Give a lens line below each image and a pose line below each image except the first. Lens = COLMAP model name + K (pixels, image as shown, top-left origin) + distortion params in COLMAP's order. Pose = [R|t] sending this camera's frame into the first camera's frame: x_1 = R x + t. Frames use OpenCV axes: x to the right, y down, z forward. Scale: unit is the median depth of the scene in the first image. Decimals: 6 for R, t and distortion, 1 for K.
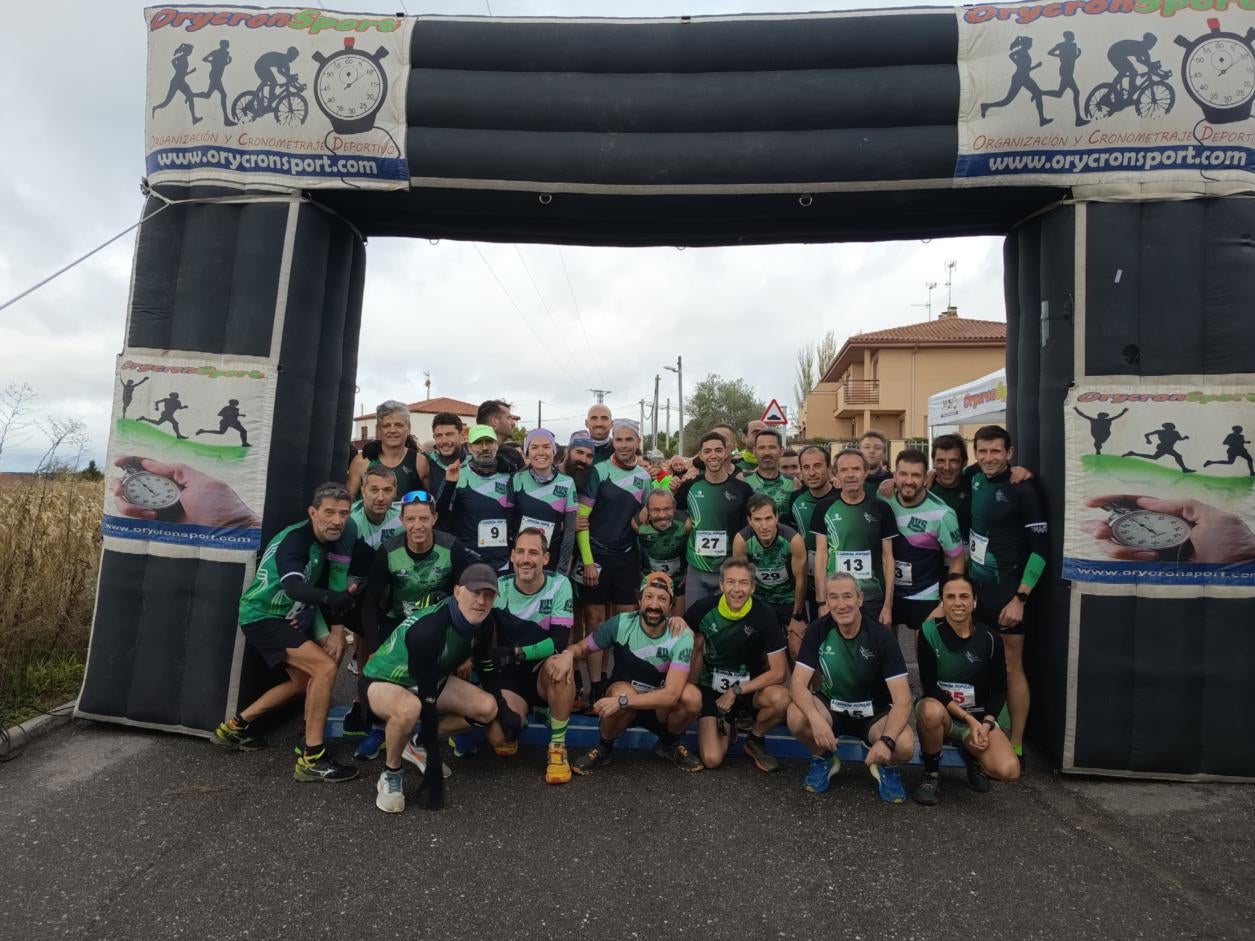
lens RADIAL K [[919.2, 0, 607.1], [0, 919.2, 453.6], [0, 0, 1]] dist [0.037067, -0.021513]
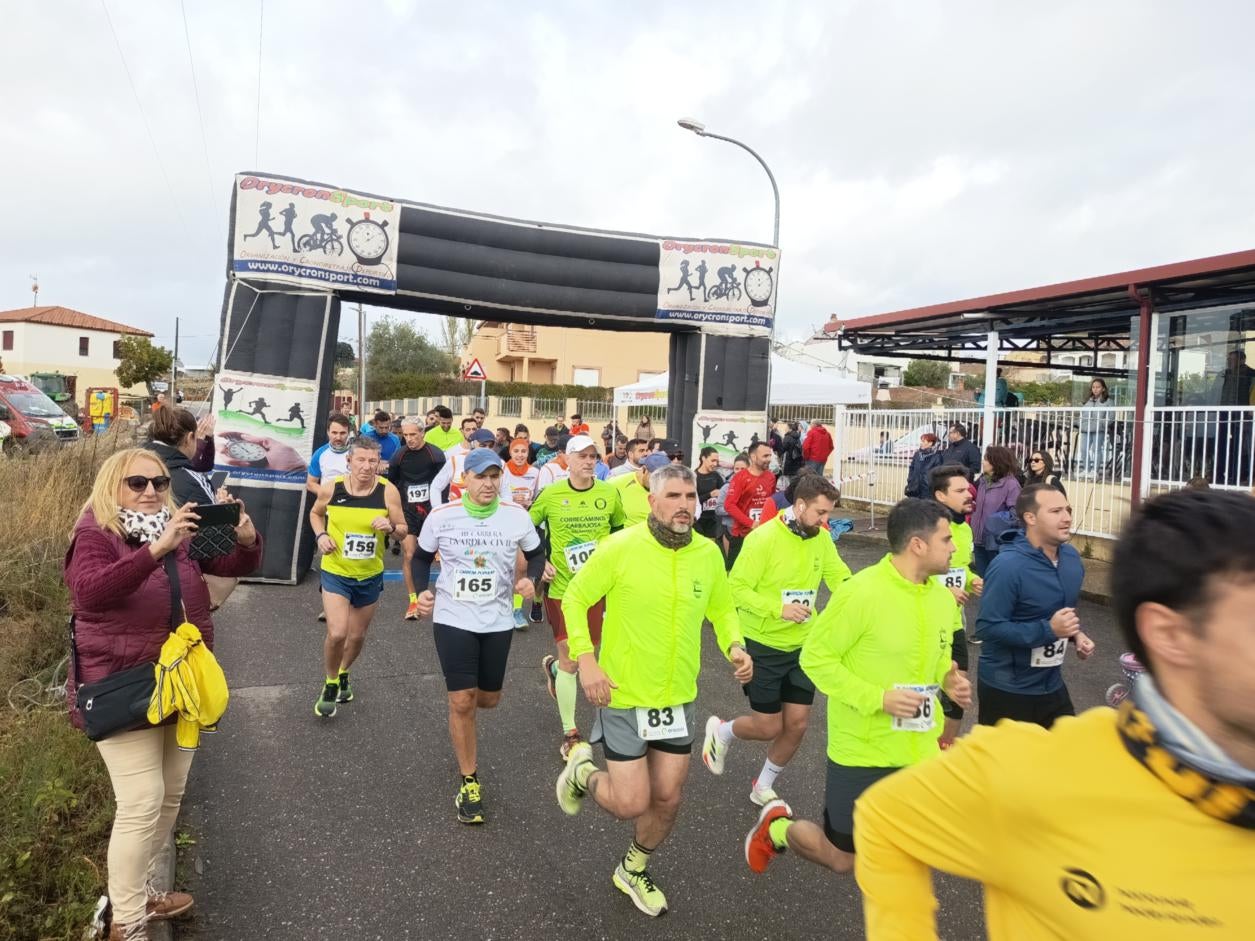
lens RADIAL K [[903.2, 0, 634.5], [0, 903.2, 453.5], [0, 0, 1]] dist [0.076988, -0.096279]
pose [[0.913573, 0.015045, 0.406396, -0.530723], [-0.046725, 0.996581, 0.068143, -0.114115], [-0.403981, -0.081243, 0.911153, -0.955152]]
